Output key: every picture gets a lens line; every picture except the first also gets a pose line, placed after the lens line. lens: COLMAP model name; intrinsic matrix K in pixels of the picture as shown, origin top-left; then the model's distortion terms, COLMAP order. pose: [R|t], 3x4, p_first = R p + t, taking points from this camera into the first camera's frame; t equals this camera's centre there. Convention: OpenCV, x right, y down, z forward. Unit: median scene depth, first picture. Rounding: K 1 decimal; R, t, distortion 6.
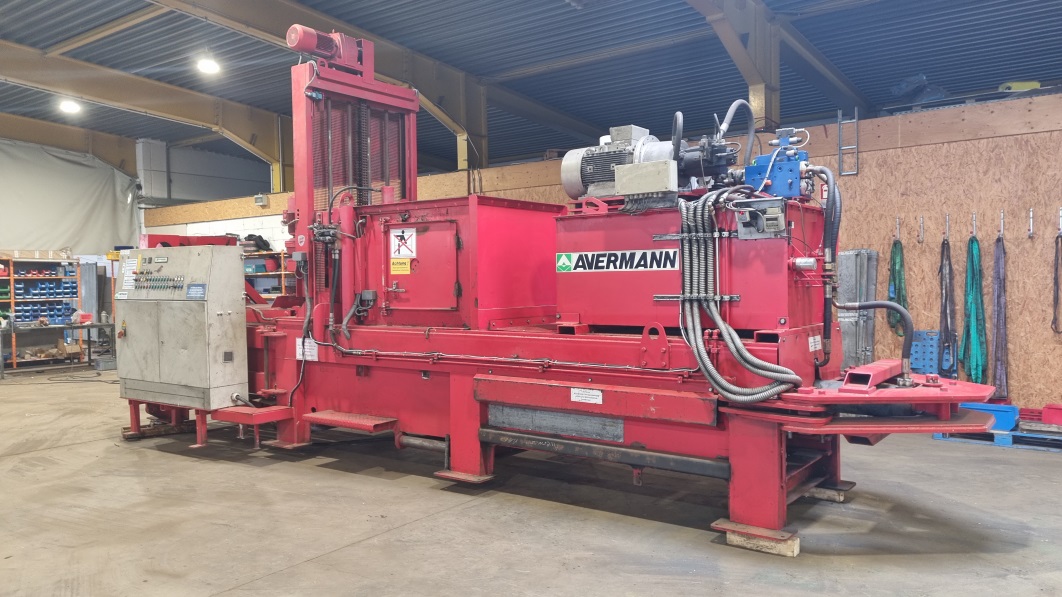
lens RADIAL K [[802.9, 0, 531.0], [0, 802.9, 298.5], [0, 0, 1]] dist [0.057046, -0.038351]
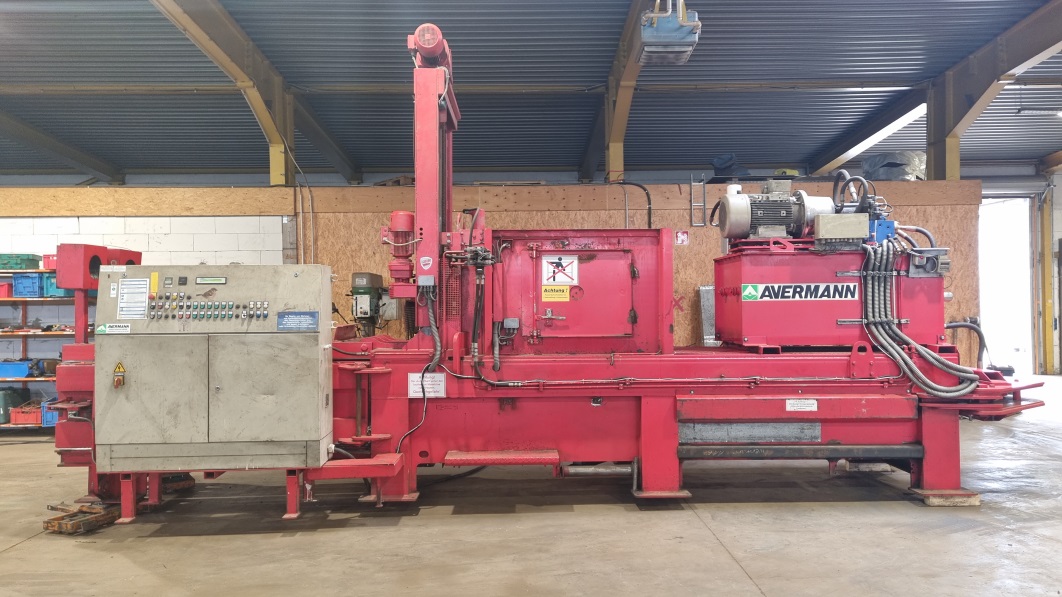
lens RADIAL K [[802.9, 0, 531.0], [0, 802.9, 298.5], [0, 0, 1]] dist [0.057046, -0.038351]
pose [[0.786596, 0.010173, 0.617385, -0.923373], [0.013891, 0.999320, -0.034164, -0.000799], [-0.617312, 0.035449, 0.785919, 0.285844]]
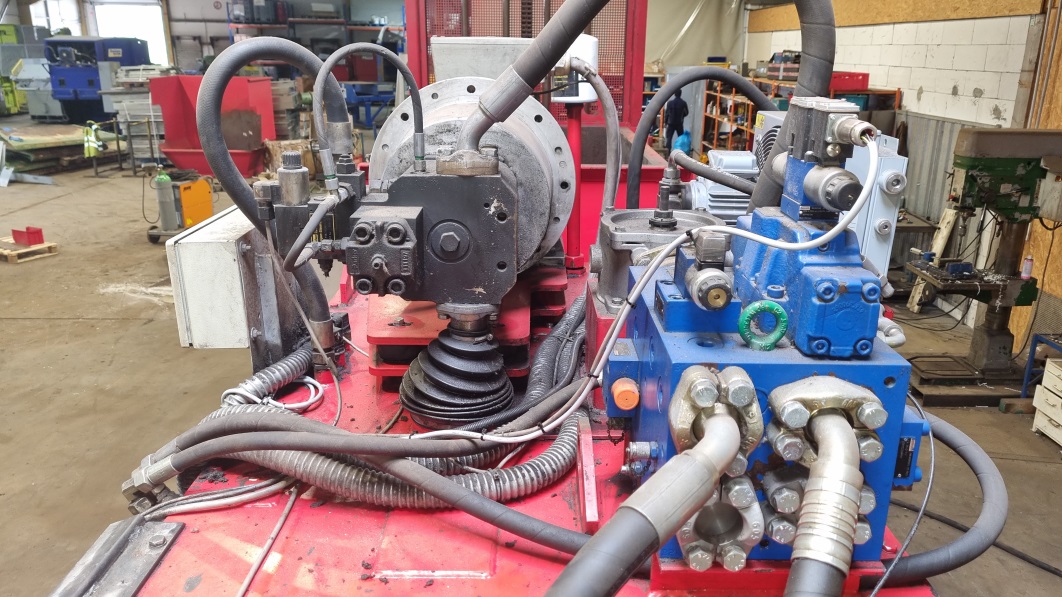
lens RADIAL K [[802.9, 0, 531.0], [0, 802.9, 298.5], [0, 0, 1]] dist [0.057046, -0.038351]
pose [[0.593267, 0.266519, -0.759606, 0.367544], [-0.042469, 0.952652, 0.301083, -0.194522], [0.803885, -0.146363, 0.576495, 0.757154]]
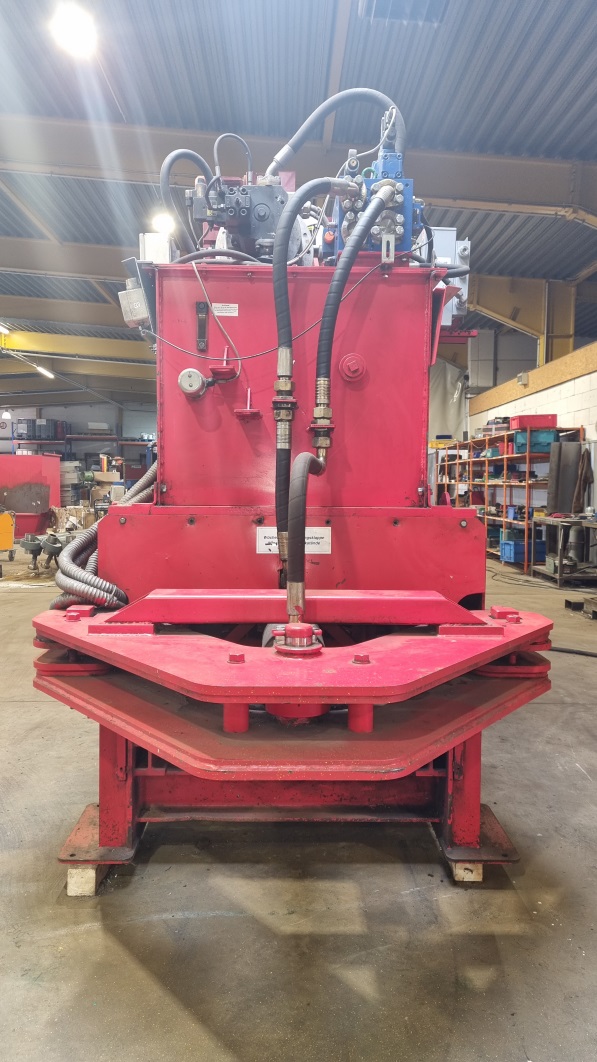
lens RADIAL K [[802.9, 0, 292.0], [0, 802.9, 527.9], [0, 0, 1]] dist [0.057046, -0.038351]
pose [[0.601834, 0.065940, -0.795895, 0.622820], [-0.036972, 0.997817, 0.054712, 0.018236], [0.797765, -0.003502, 0.602958, 0.571003]]
